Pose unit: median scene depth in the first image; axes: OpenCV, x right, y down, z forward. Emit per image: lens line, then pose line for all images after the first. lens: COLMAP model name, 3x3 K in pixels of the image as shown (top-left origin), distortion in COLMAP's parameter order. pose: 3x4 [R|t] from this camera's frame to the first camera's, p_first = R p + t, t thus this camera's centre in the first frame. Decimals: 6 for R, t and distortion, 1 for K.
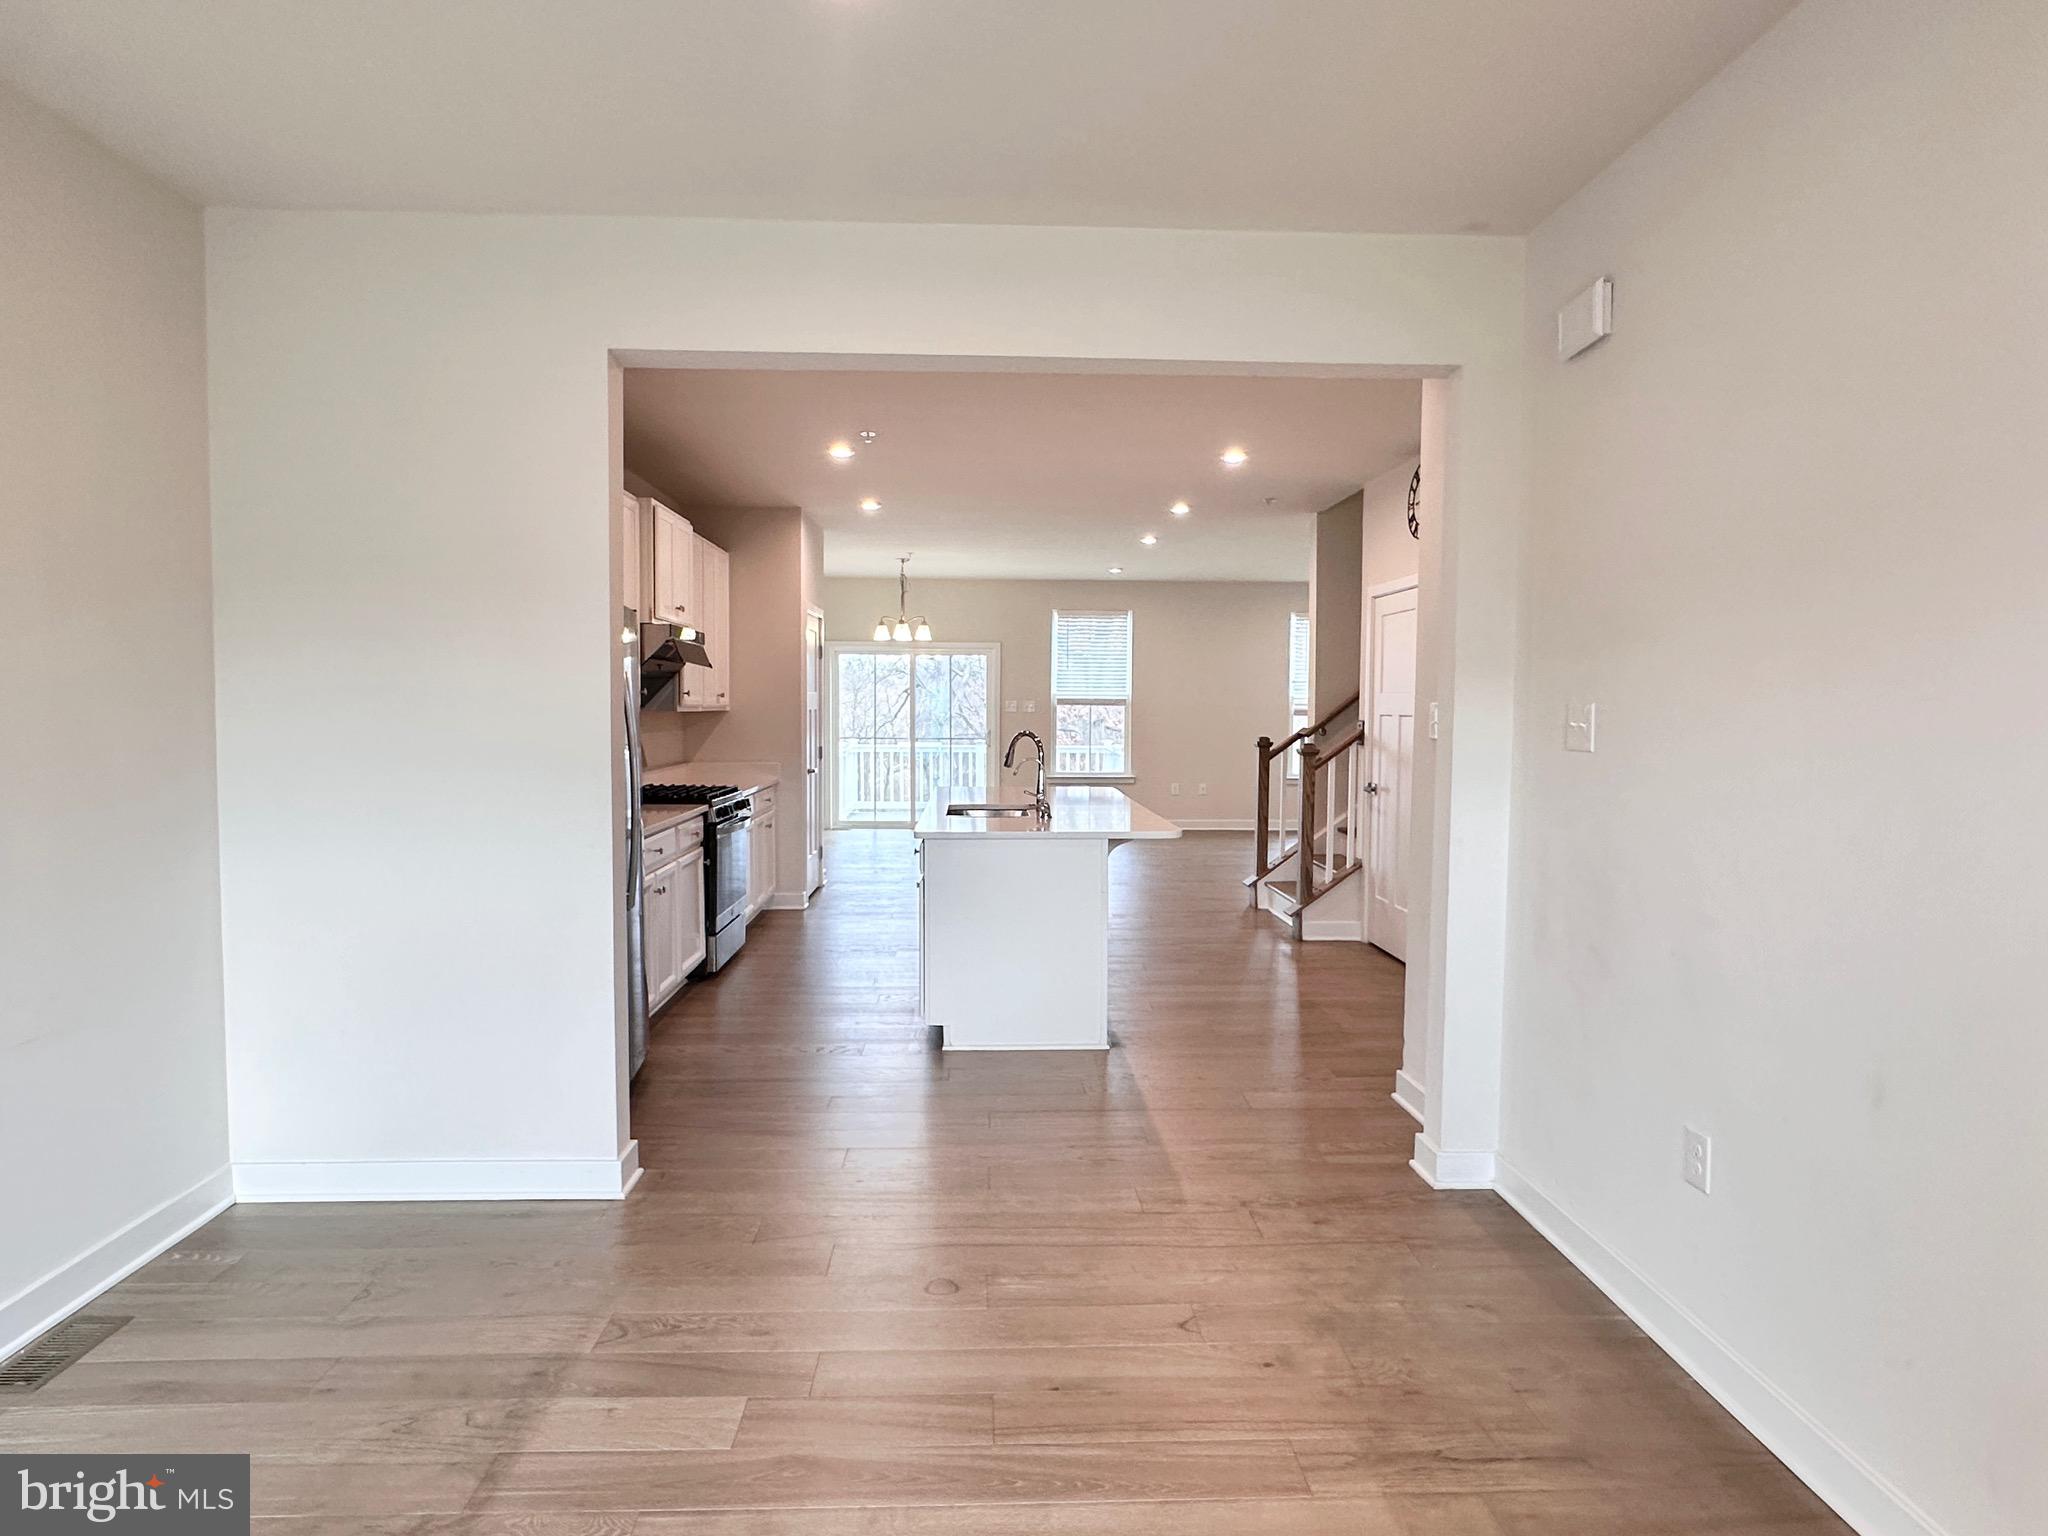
lens RADIAL K [[1153.4, 0, 1024.8], [0, 1153.4, 771.0], [0, 0, 1]] dist [-0.005408, -0.000662]
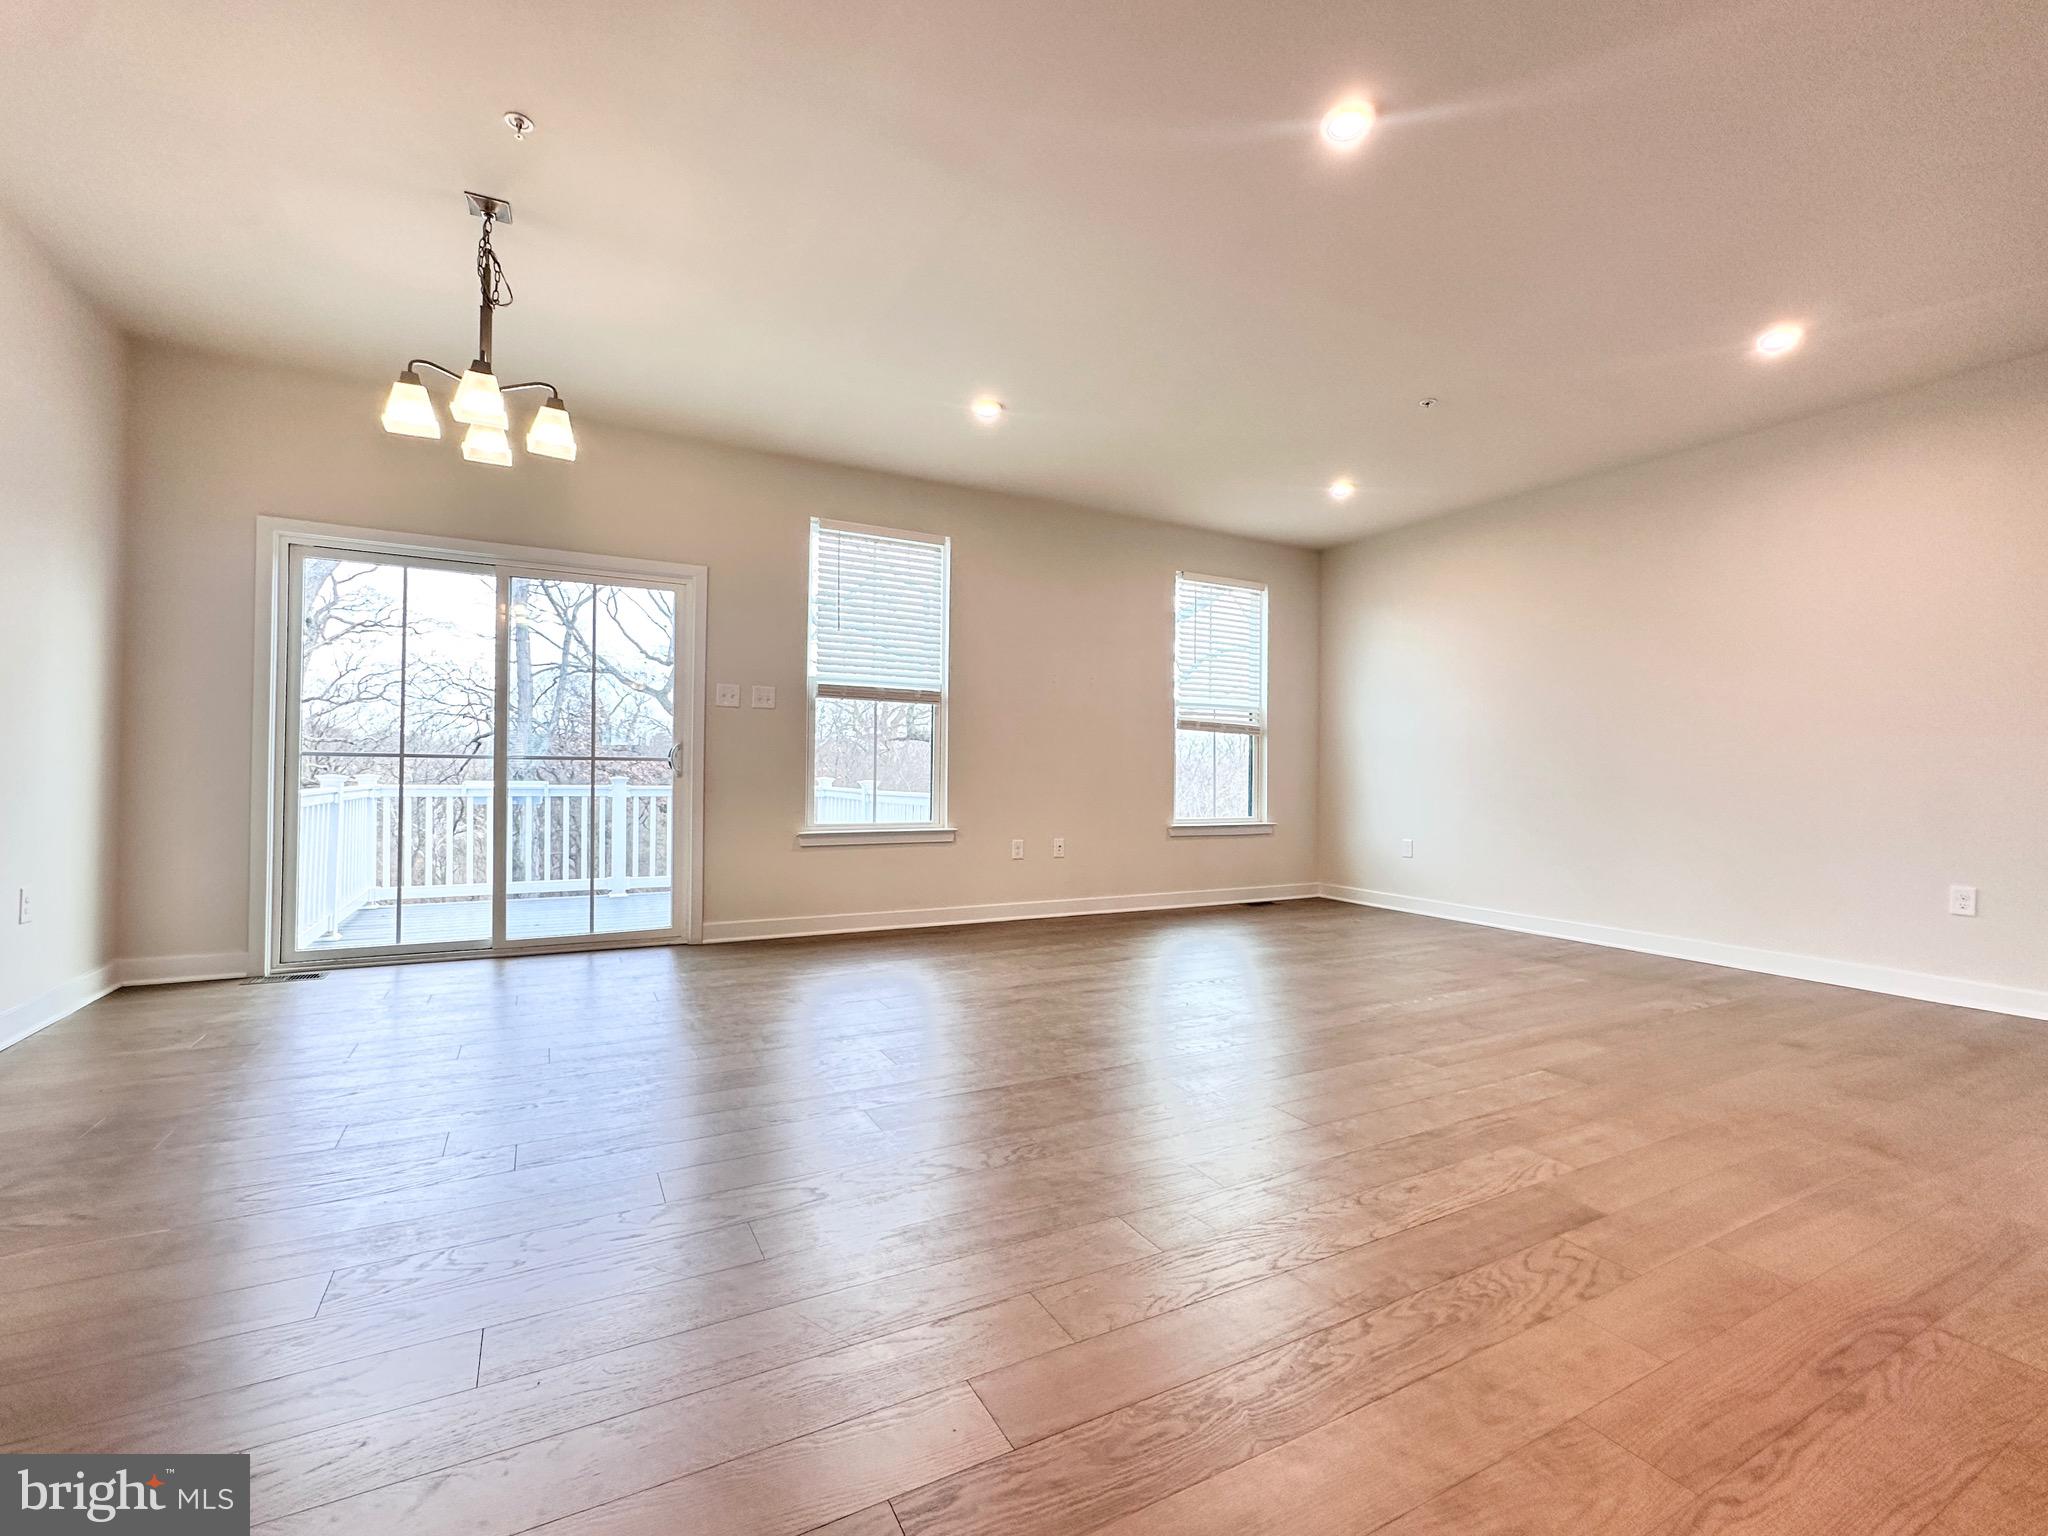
lens RADIAL K [[889.6, 0, 1018.8], [0, 889.6, 762.3], [0, 0, 1]] dist [-0.000751, -0.000640]
pose [[0.901700, 0.007623, 0.432295, -0.106854], [0.021913, 0.997754, -0.063302, 0.000684], [-0.431807, 0.066552, 0.899507, 0.986038]]
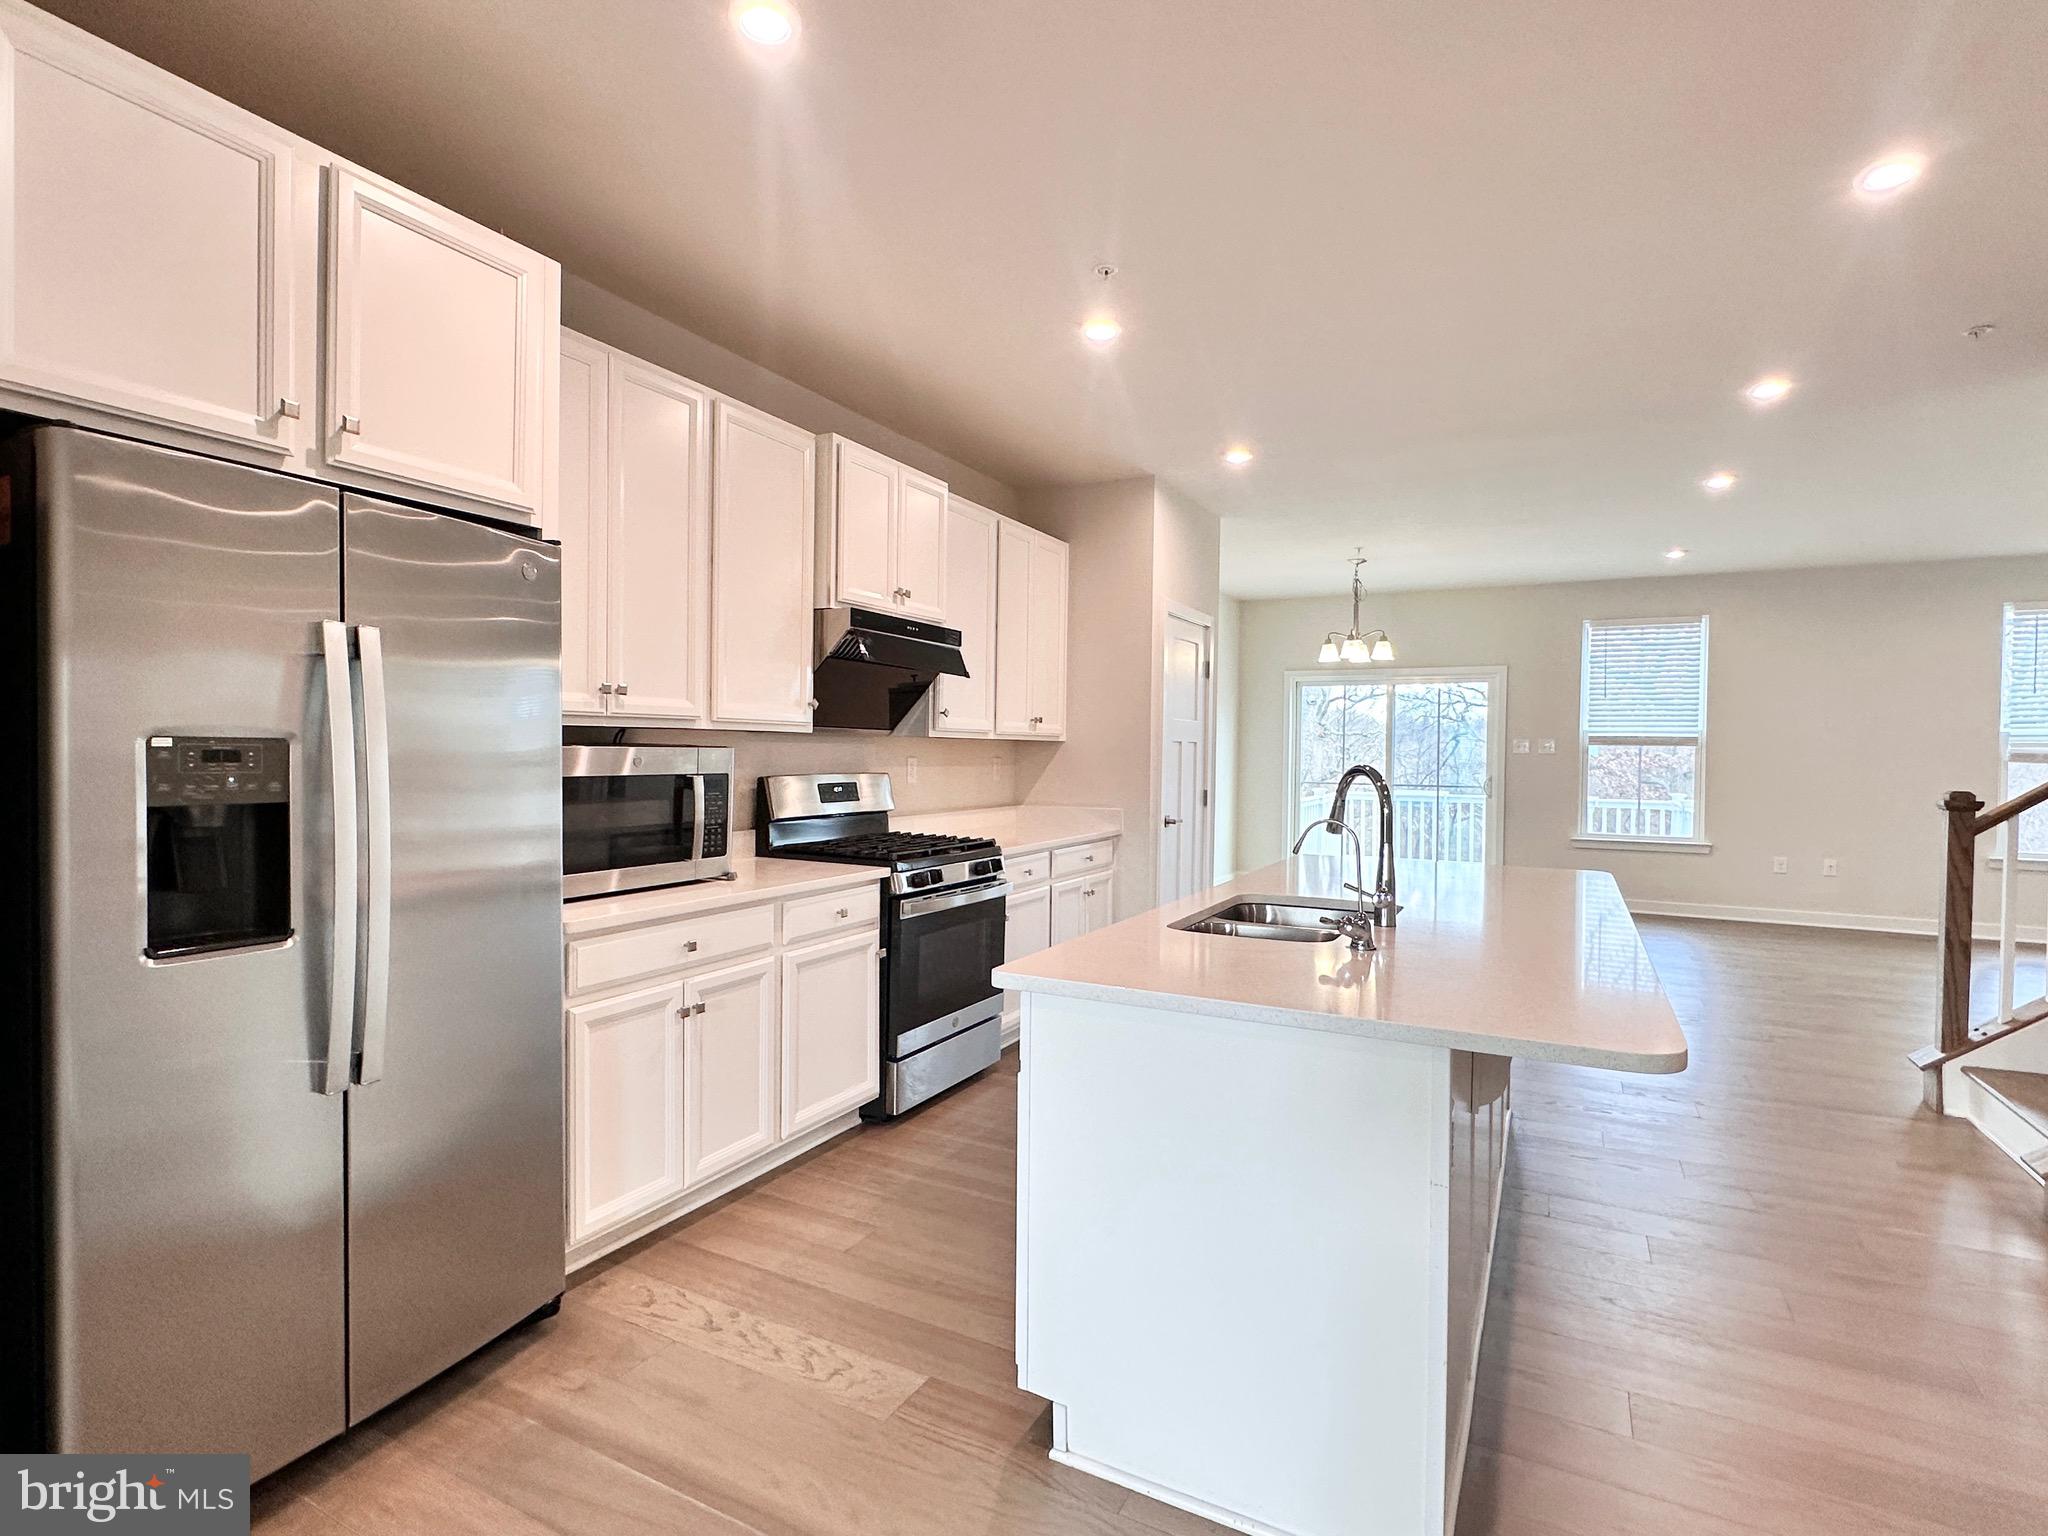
lens RADIAL K [[1013.6, 0, 1020.5], [0, 1013.6, 768.0], [0, 0, 1]] dist [-0.004937, 0.001821]
pose [[0.862051, 0.013667, -0.506637, 0.071851], [-0.036095, 0.998754, -0.034474, -0.009089], [0.505534, 0.048005, 0.861470, 0.391732]]
